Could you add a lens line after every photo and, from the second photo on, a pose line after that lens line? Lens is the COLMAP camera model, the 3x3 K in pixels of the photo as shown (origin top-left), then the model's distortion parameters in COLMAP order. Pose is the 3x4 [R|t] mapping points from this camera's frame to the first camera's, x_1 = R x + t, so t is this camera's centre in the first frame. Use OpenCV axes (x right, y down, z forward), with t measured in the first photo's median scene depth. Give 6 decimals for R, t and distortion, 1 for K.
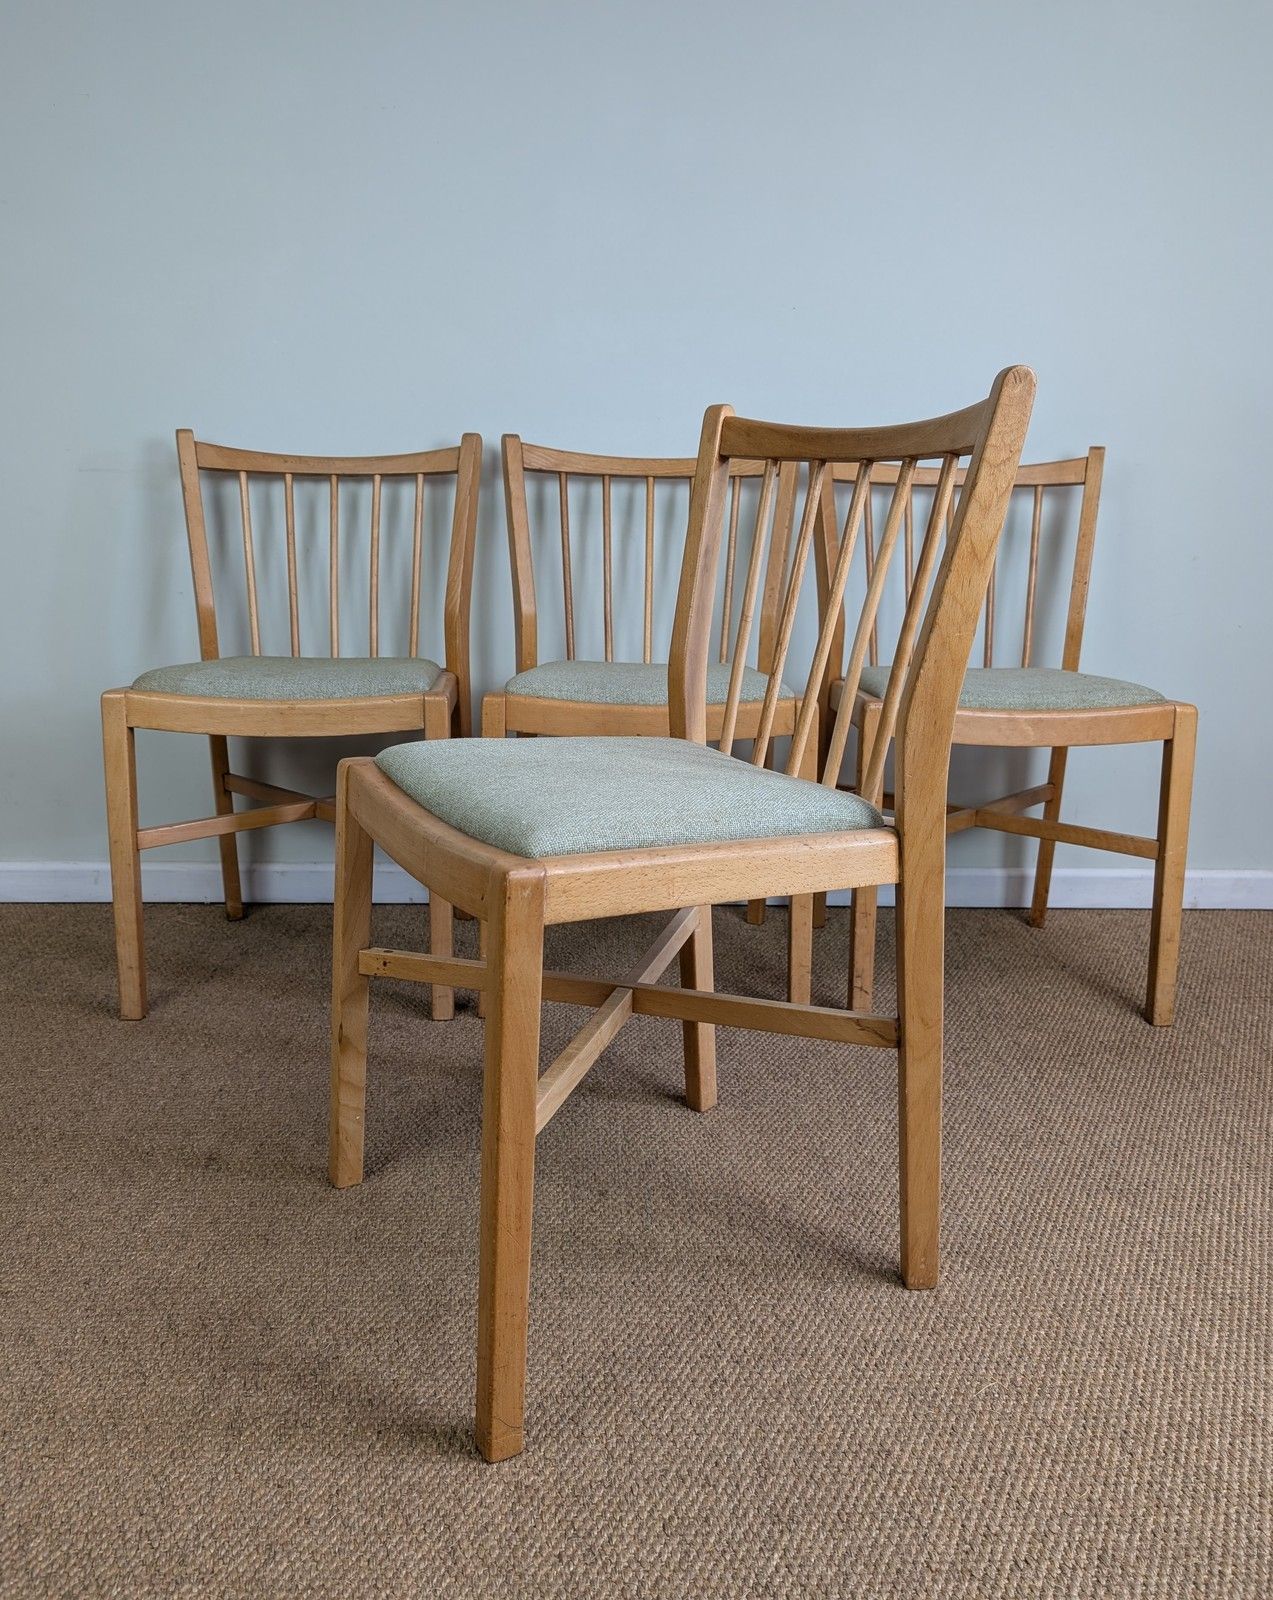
lens RADIAL K [[1337.3, 0, 647.0], [0, 1337.3, 793.3], [0, 0, 1]] dist [0.016469, -0.009901]
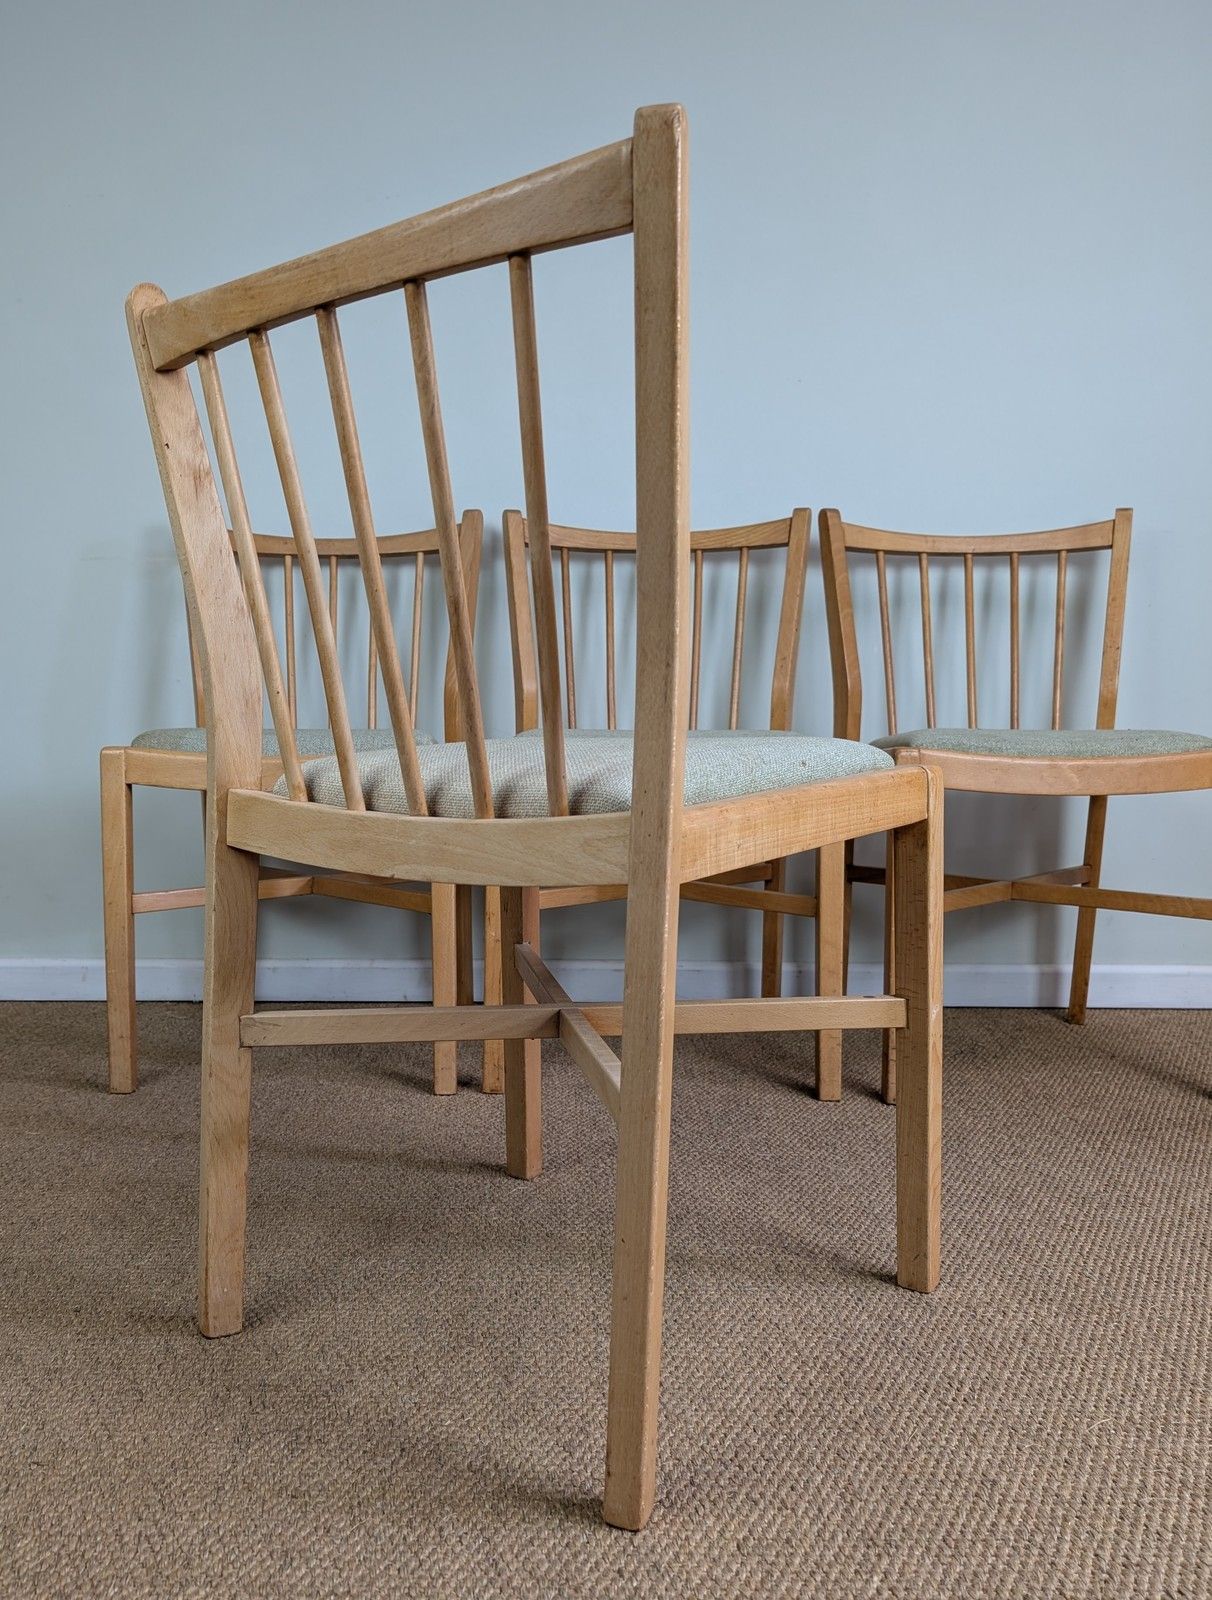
lens RADIAL K [[1347.8, 0, 532.5], [0, 1347.8, 868.9], [0, 0, 1]] dist [0.016575, -0.010886]
pose [[0.998136, -0.008313, -0.060457, -0.042756], [0.002165, 0.994878, -0.101058, 0.138731], [0.060988, 0.100739, 0.993042, 0.063235]]
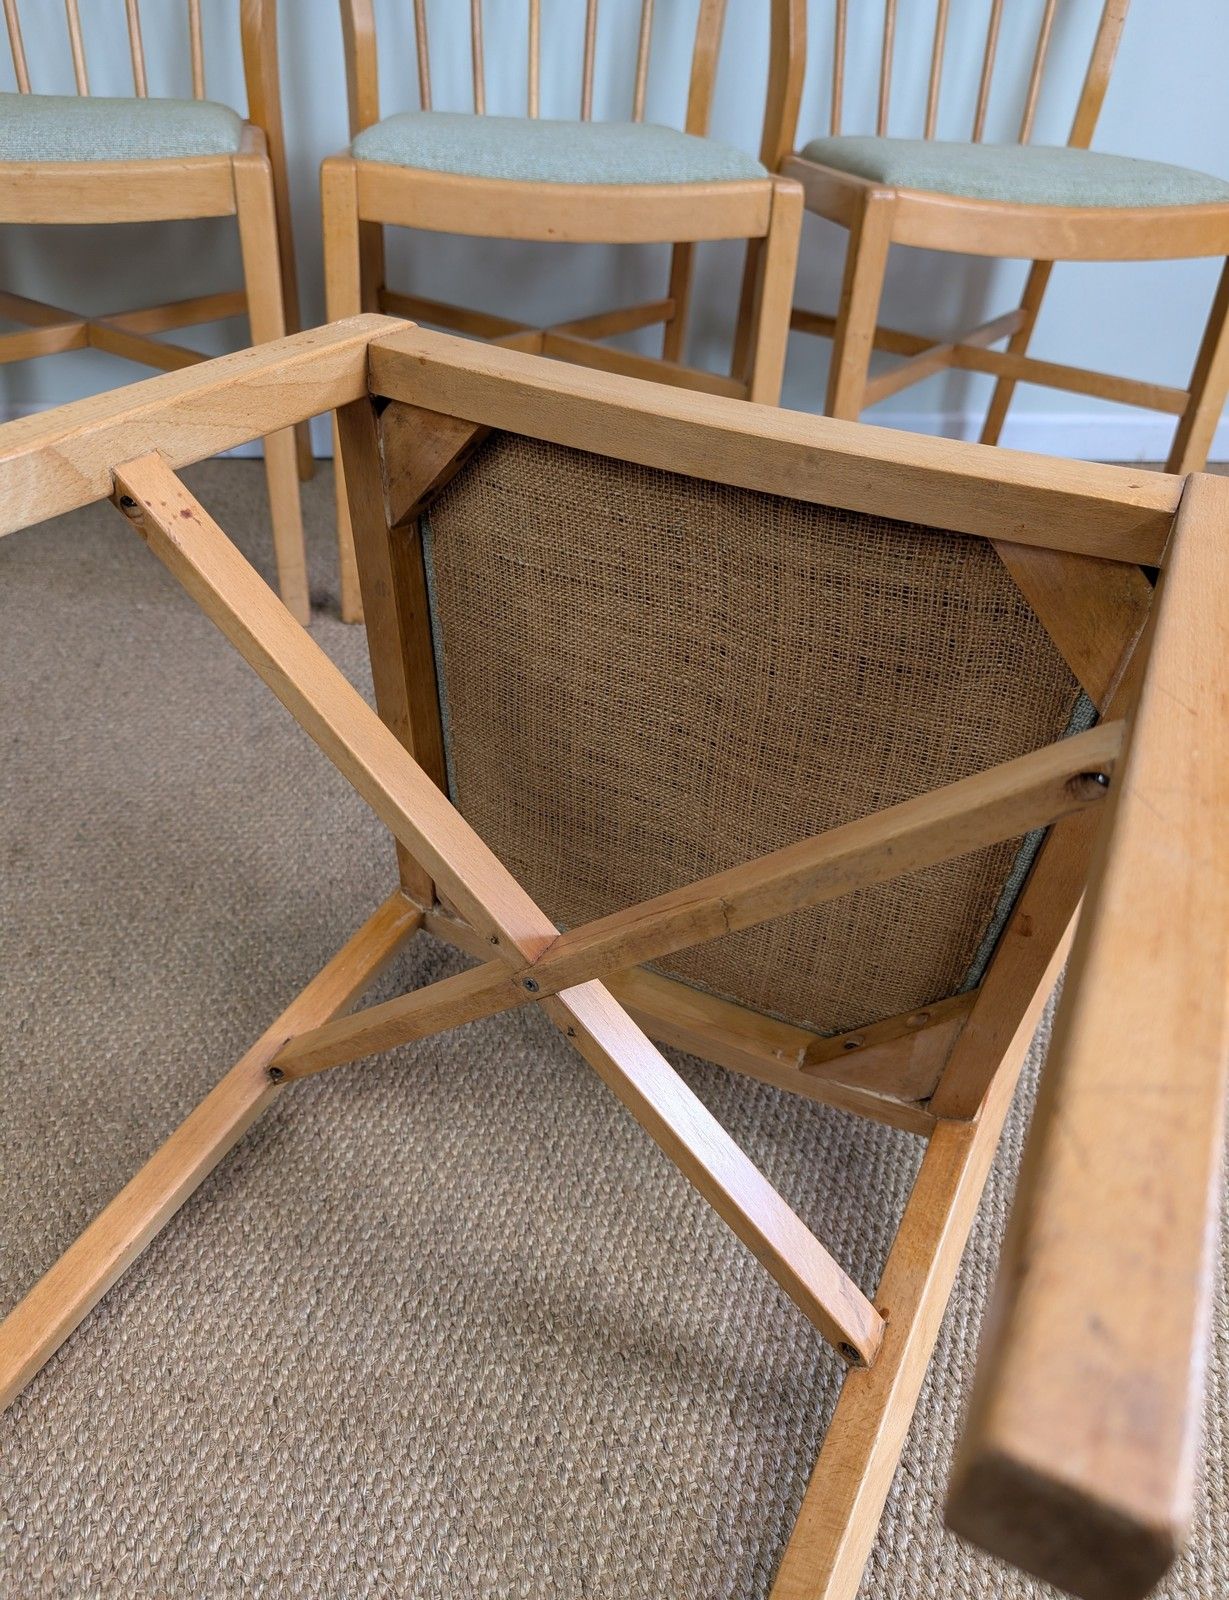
lens RADIAL K [[1228.1, 0, 605.9], [0, 1228.1, 825.1], [0, 0, 1]] dist [0.001078, -0.002676]
pose [[0.991285, -0.038266, 0.126056, -0.088775], [-0.015007, 0.917850, 0.396643, -0.016514], [-0.130878, -0.395078, 0.909277, 0.353123]]
